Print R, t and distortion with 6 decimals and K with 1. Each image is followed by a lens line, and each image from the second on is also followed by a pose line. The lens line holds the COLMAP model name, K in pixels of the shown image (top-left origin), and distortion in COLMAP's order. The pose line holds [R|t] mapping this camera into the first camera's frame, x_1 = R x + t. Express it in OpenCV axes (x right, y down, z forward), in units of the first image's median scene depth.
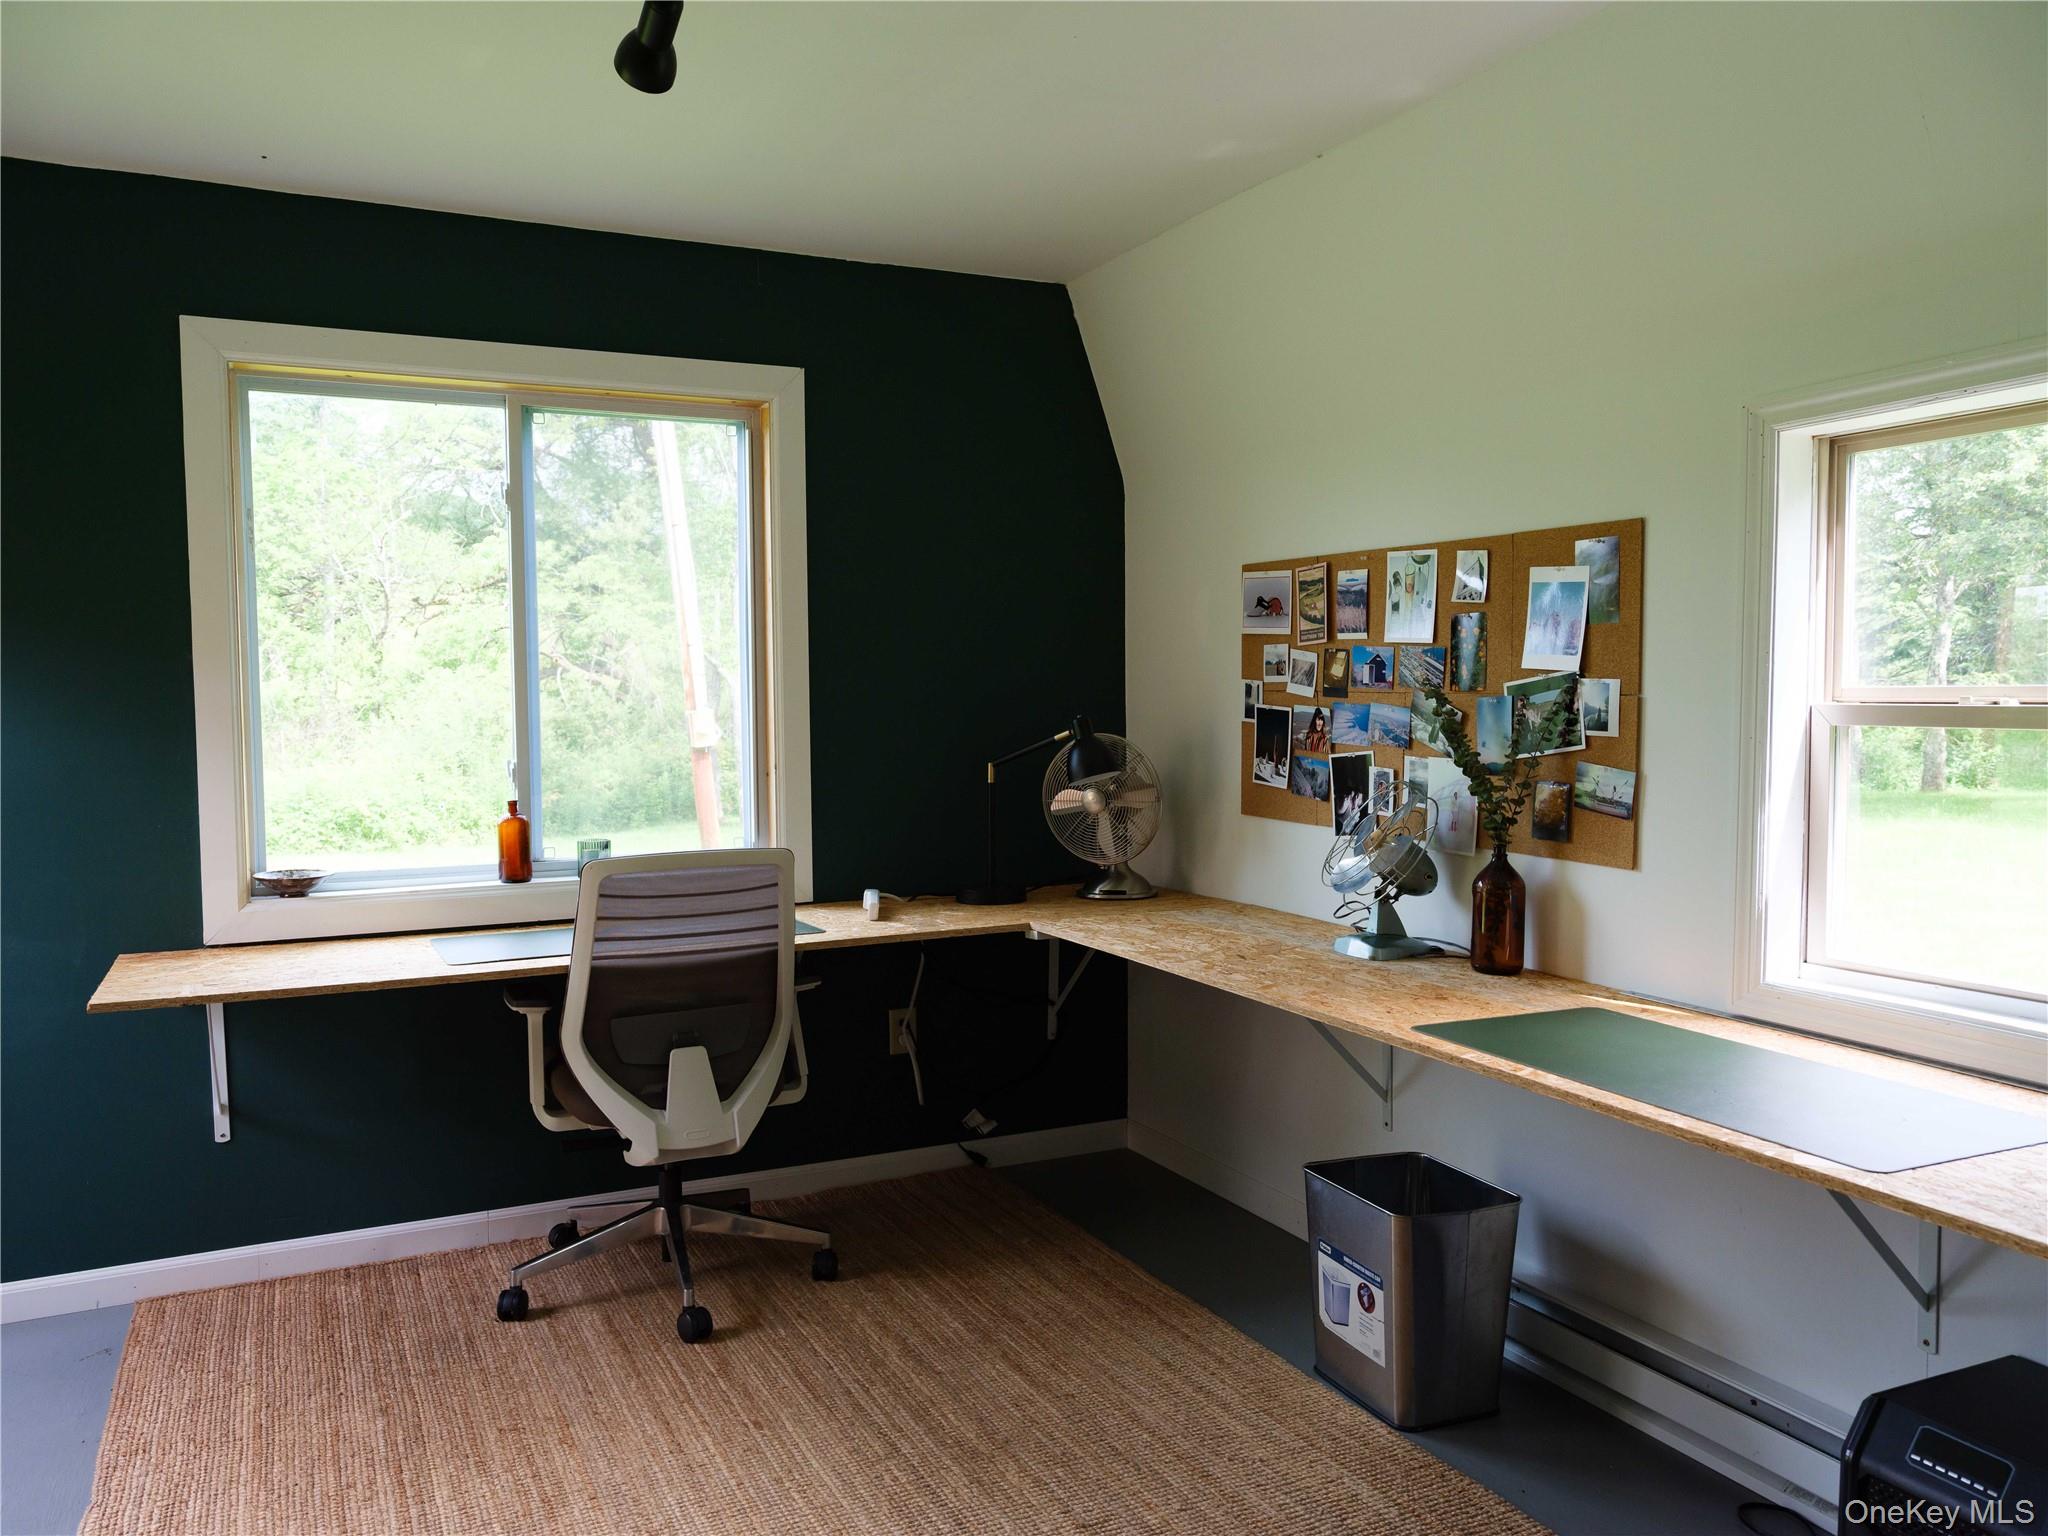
lens RADIAL K [[1546.1, 0, 1024.0], [0, 1546.1, 768.0], [0, 0, 1]] dist [0.001472, 0.000484]
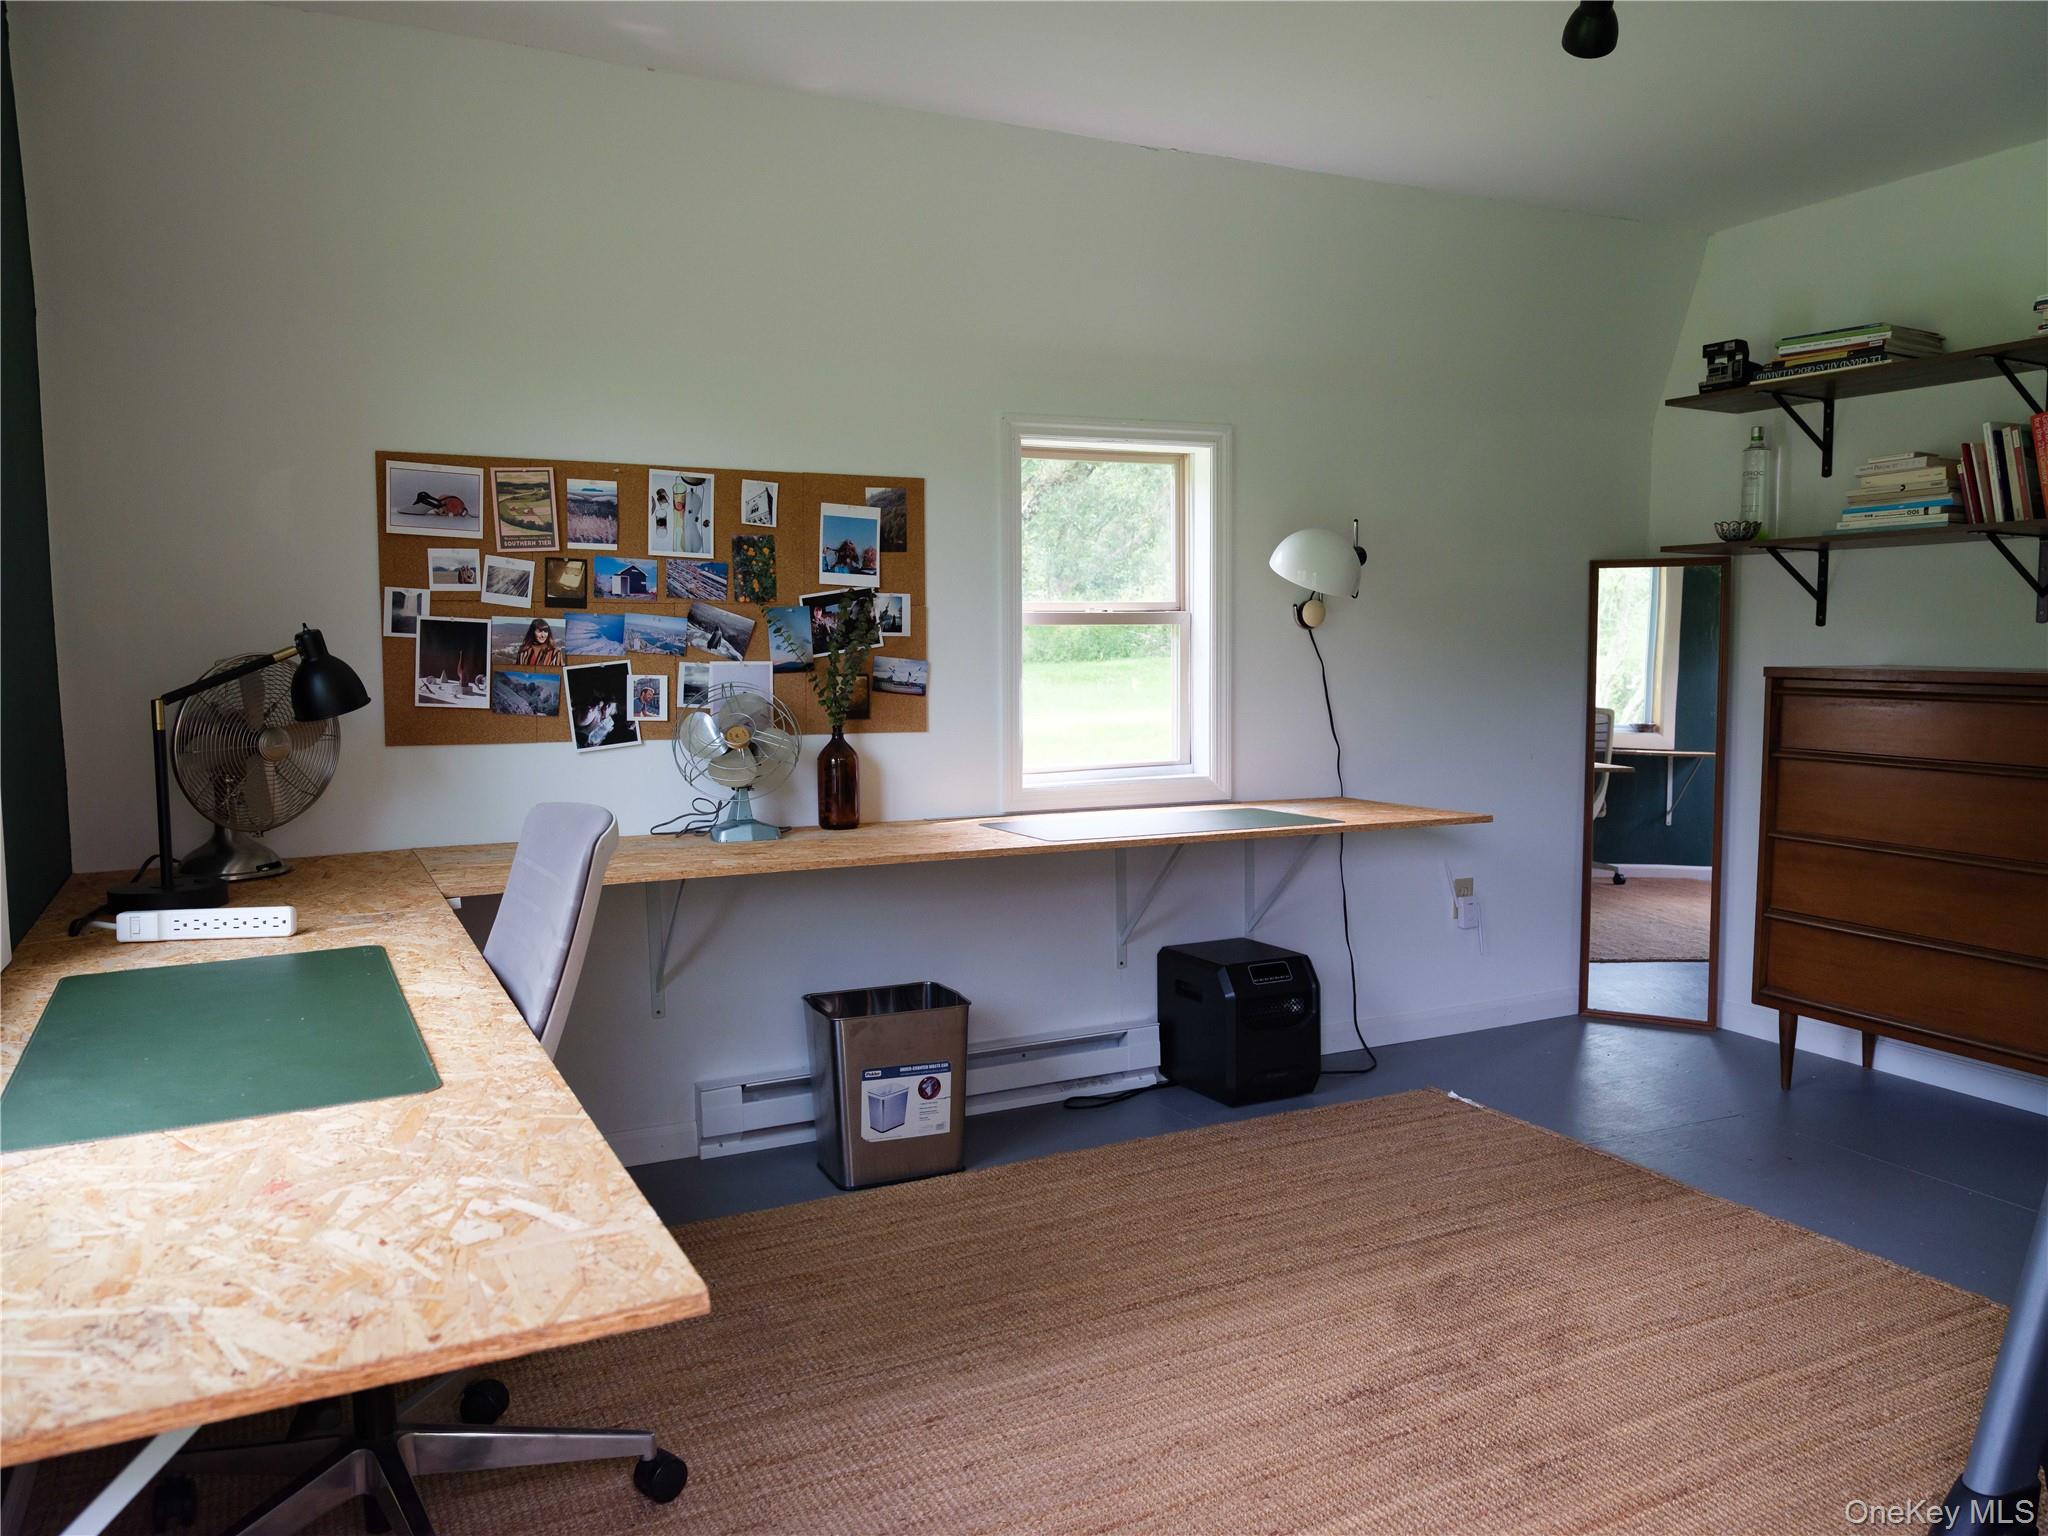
lens RADIAL K [[1604.1, 0, 1024.0], [0, 1604.1, 768.0], [0, 0, 1]] dist [0.004452, 0.004474]
pose [[-0.021406, -0.079682, 0.996590, -0.851704], [0.058076, 0.995037, 0.080805, -0.010523], [-0.998083, 0.059607, -0.016672, 0.758402]]
